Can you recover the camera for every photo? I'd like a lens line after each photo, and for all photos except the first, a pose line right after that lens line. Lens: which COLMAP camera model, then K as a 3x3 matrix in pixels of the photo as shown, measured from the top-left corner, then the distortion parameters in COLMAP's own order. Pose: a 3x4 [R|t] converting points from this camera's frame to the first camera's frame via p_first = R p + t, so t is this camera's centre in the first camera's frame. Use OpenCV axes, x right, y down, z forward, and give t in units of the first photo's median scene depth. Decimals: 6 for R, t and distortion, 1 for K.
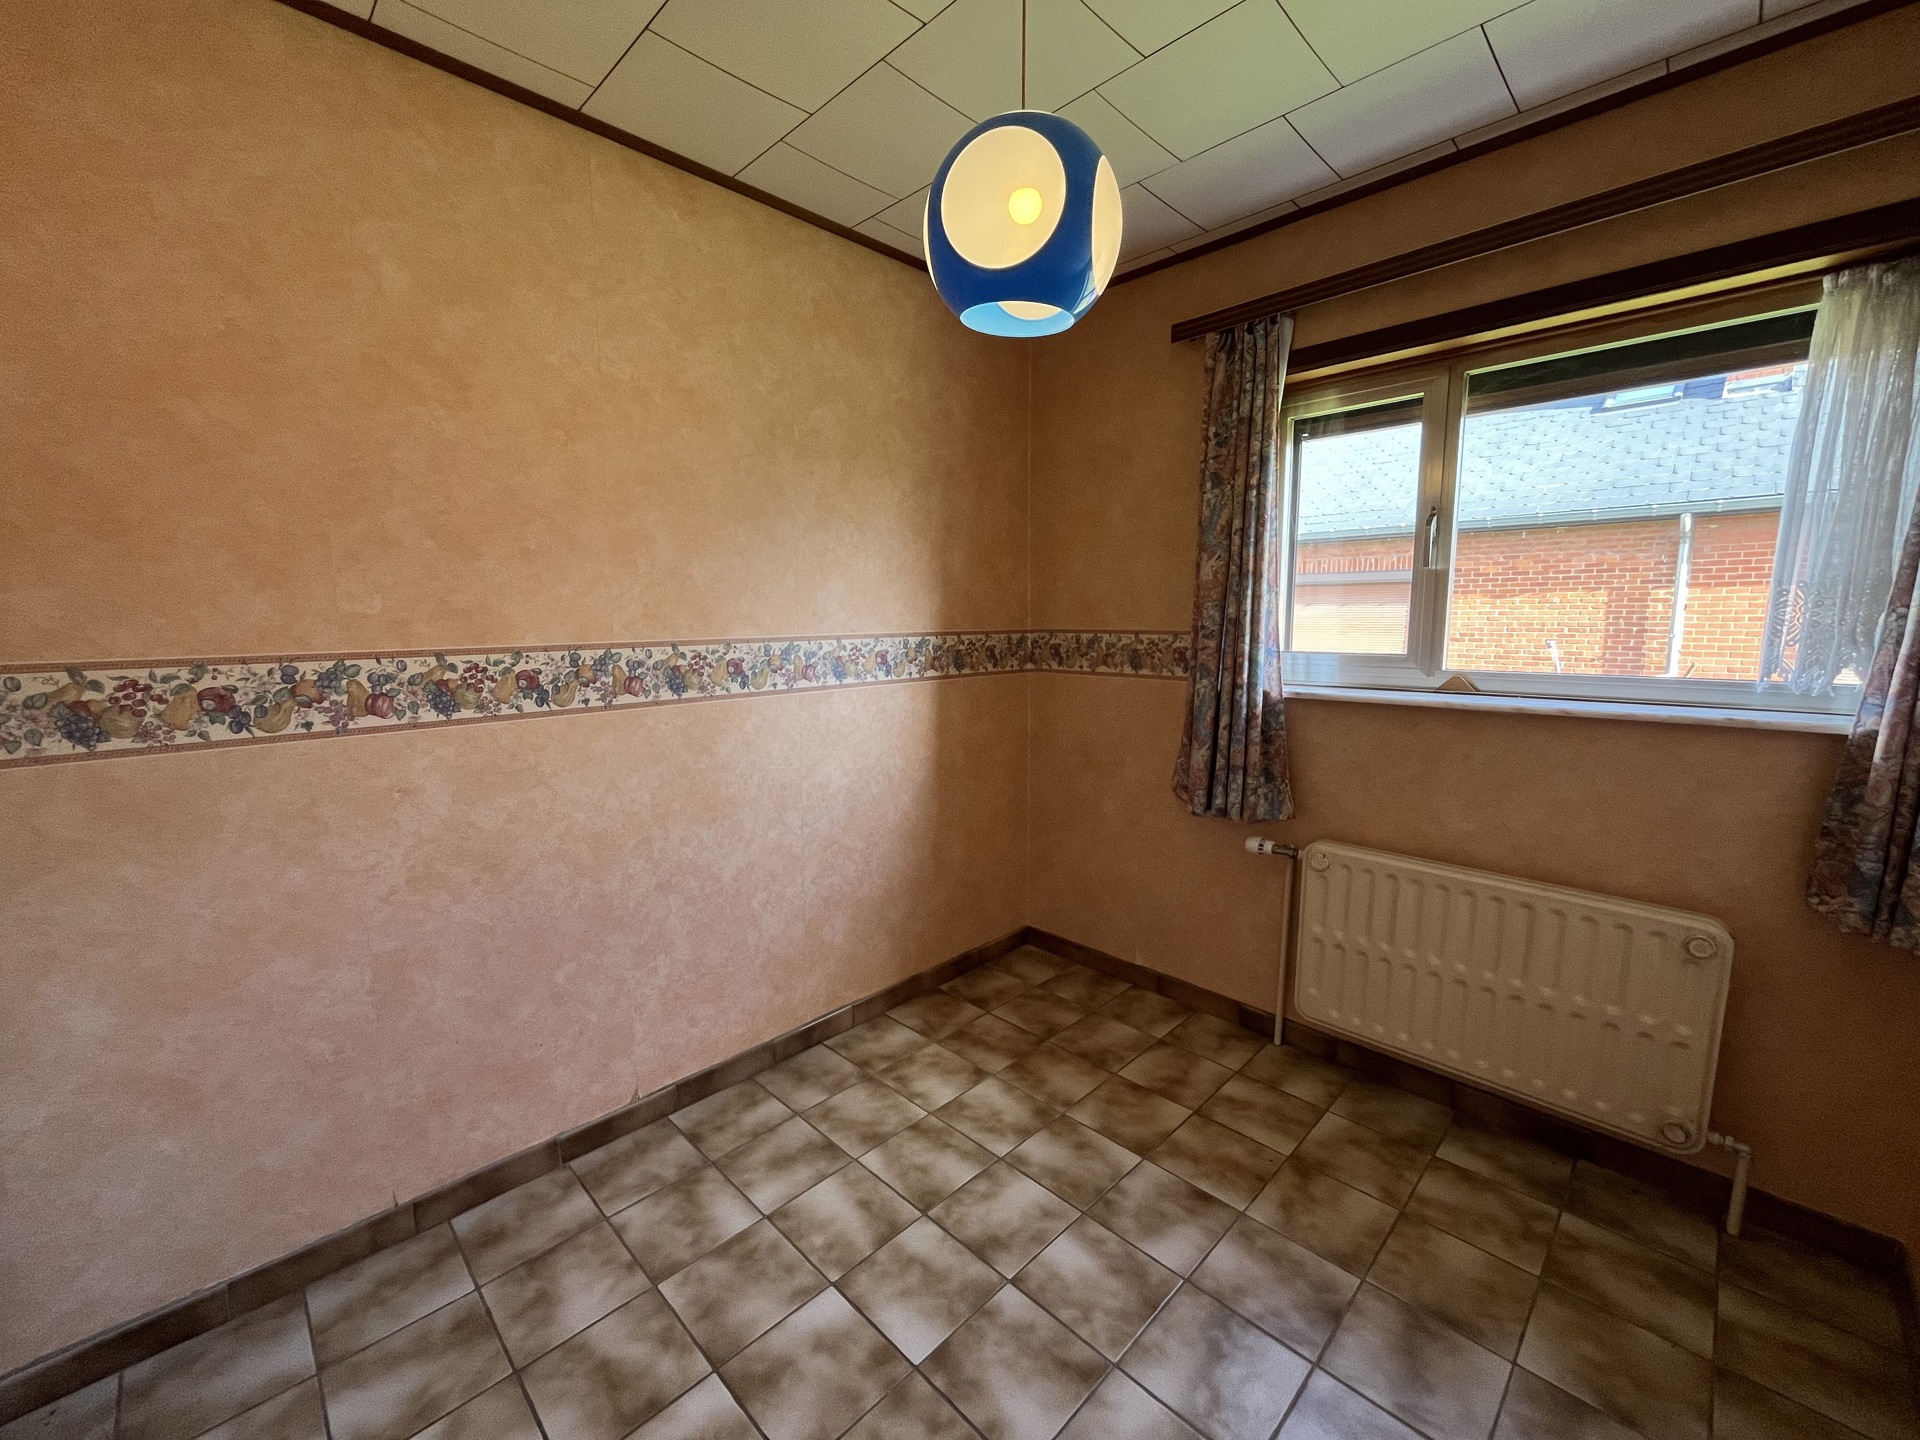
lens RADIAL K [[768.7, 0, 949.1], [0, 768.7, 710.1], [0, 0, 1]] dist [-0.003549, 0.000643]
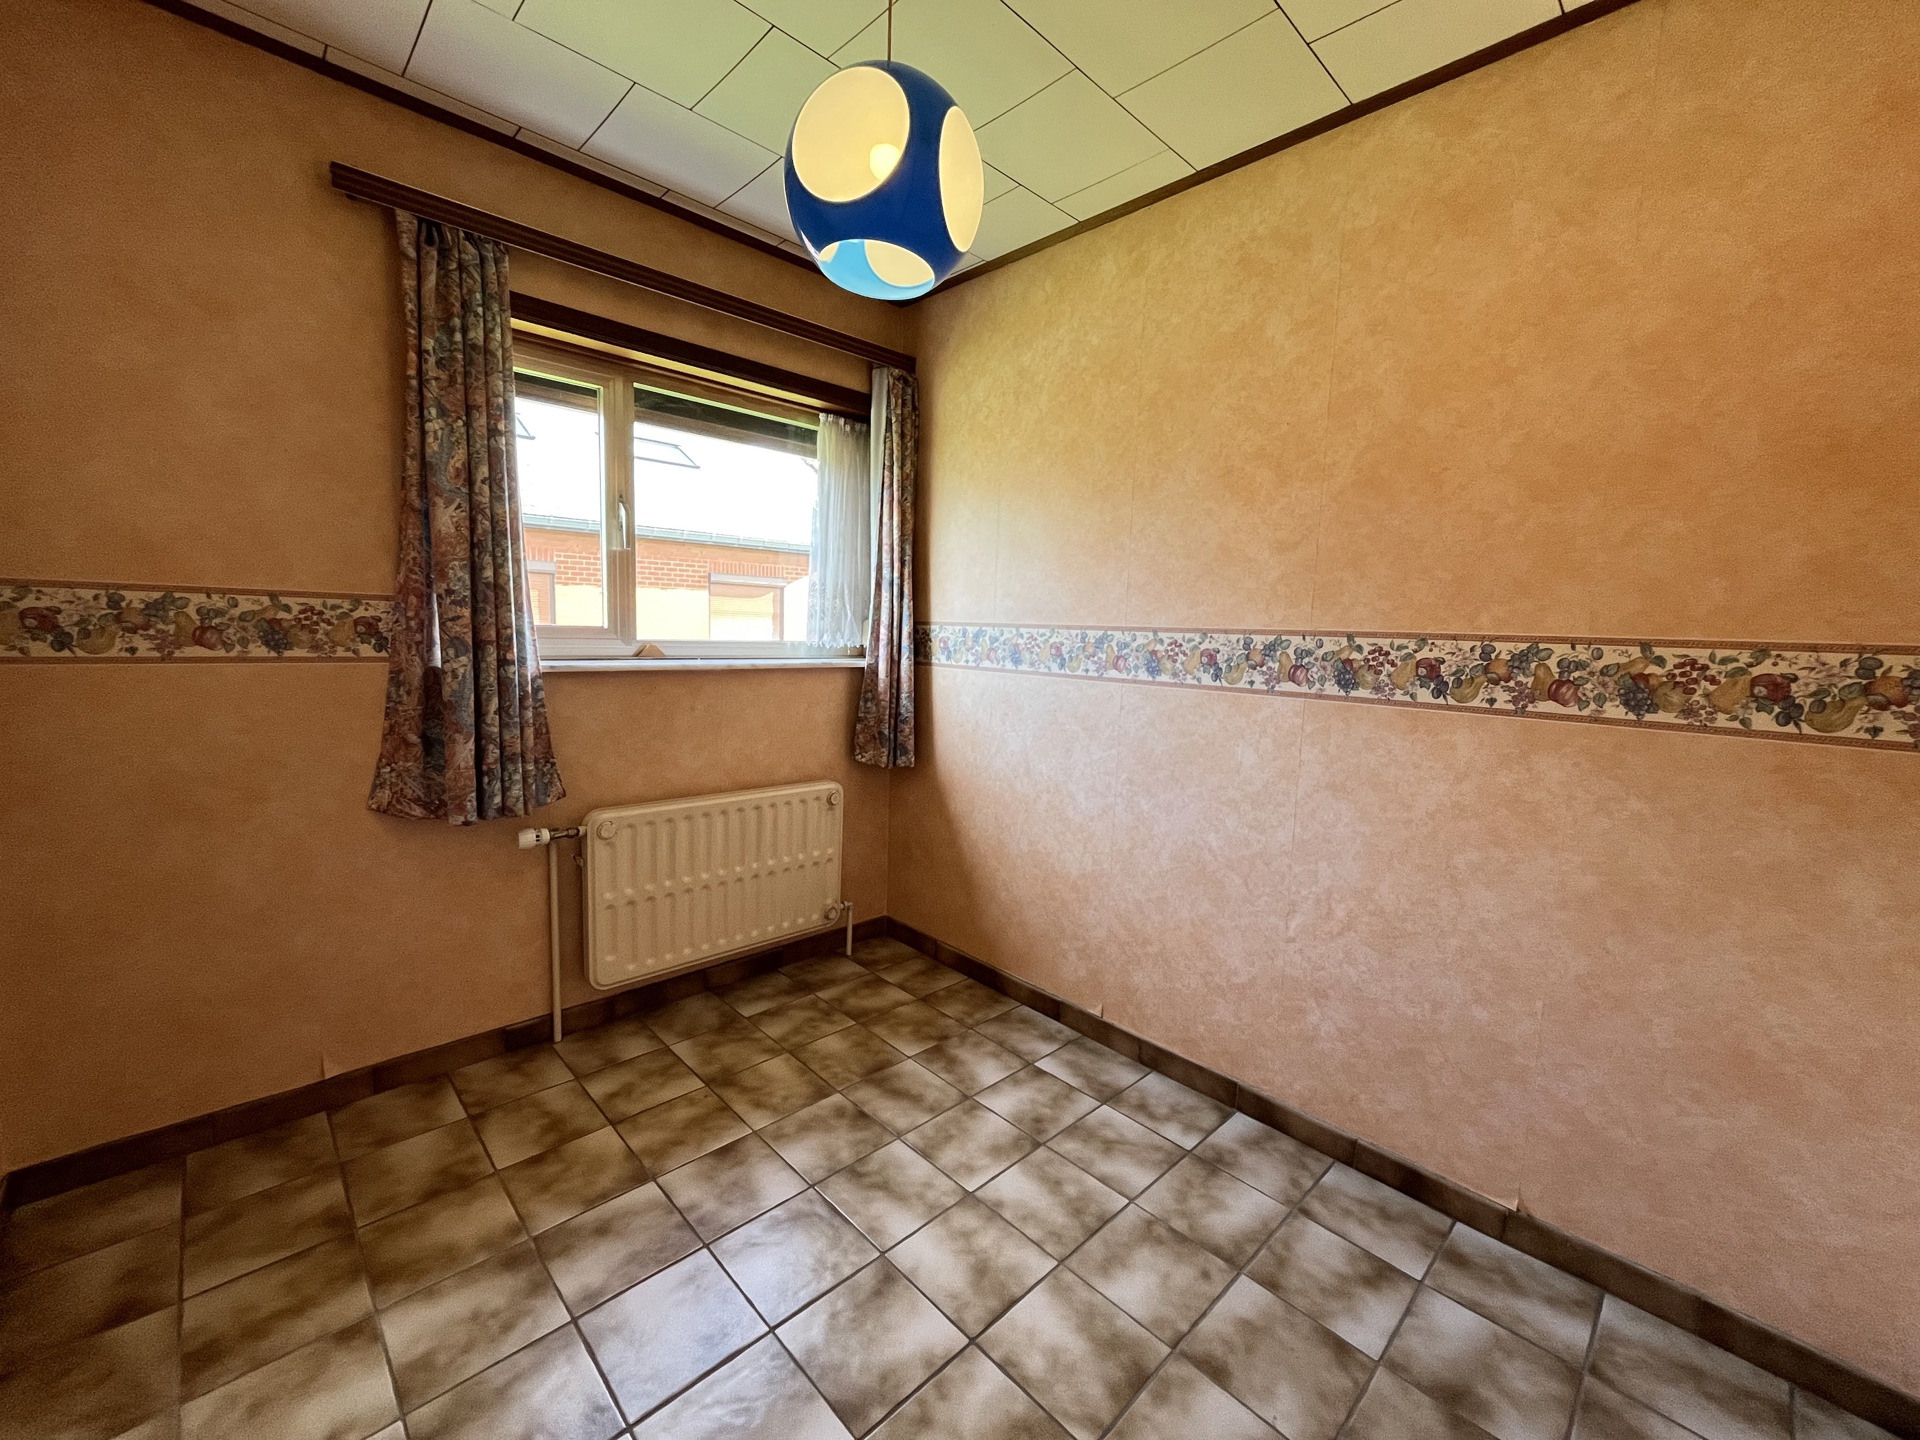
lens RADIAL K [[768.7, 0, 971.6], [0, 768.7, 706.3], [0, 0, 1]] dist [-0.003549, 0.000643]
pose [[0.006718, -0.099436, 0.995021, -0.513906], [0.083230, 0.991647, 0.098537, -0.024921], [-0.996508, 0.082154, 0.014938, 0.493702]]
